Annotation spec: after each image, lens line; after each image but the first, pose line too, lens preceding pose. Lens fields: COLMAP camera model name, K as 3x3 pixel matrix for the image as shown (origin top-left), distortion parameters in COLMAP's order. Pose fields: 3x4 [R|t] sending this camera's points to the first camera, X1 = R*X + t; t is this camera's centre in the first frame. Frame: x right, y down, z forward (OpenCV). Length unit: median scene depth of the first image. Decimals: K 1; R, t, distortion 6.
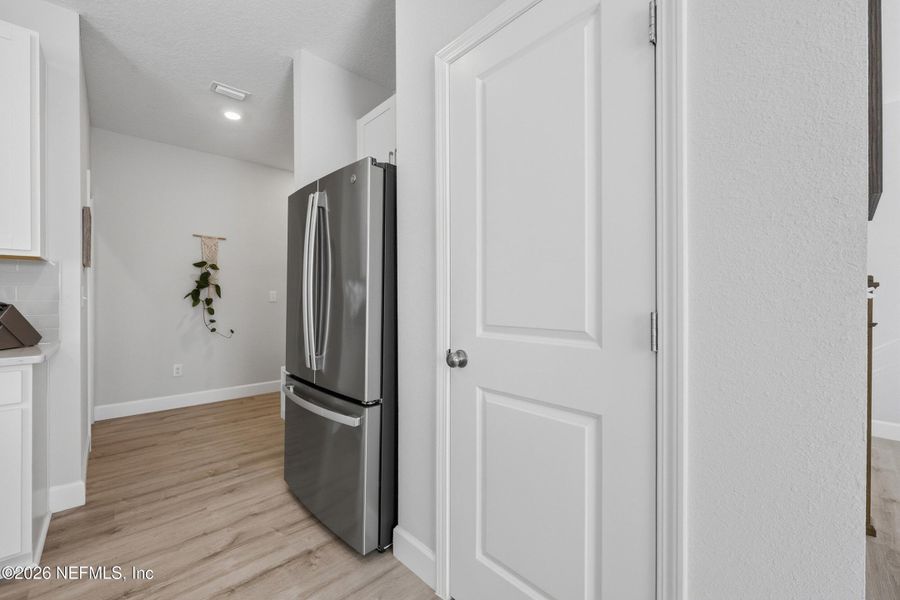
lens RADIAL K [[359.9, 0, 453.5], [0, 359.9, 303.2], [0, 0, 1]] dist [0.001053, 0.000176]
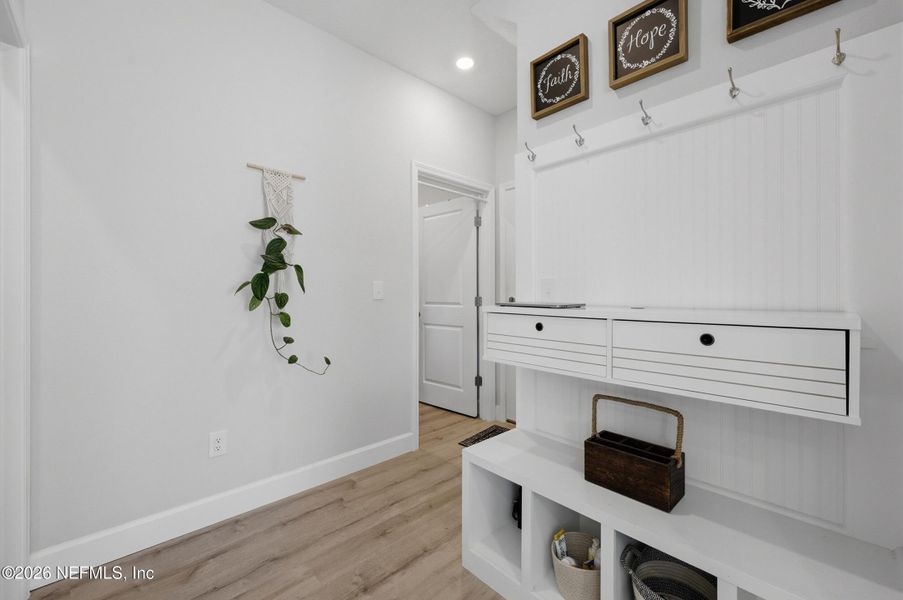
lens RADIAL K [[364.0, 0, 449.0], [0, 364.0, 300.0], [0, 0, 1]] dist [-0.000196, -0.000030]
pose [[0.999977, 0.002826, -0.006212, -0.449756], [-0.002840, 0.999994, -0.002162, -0.003735], [0.006206, 0.002180, 0.999978, 0.510338]]
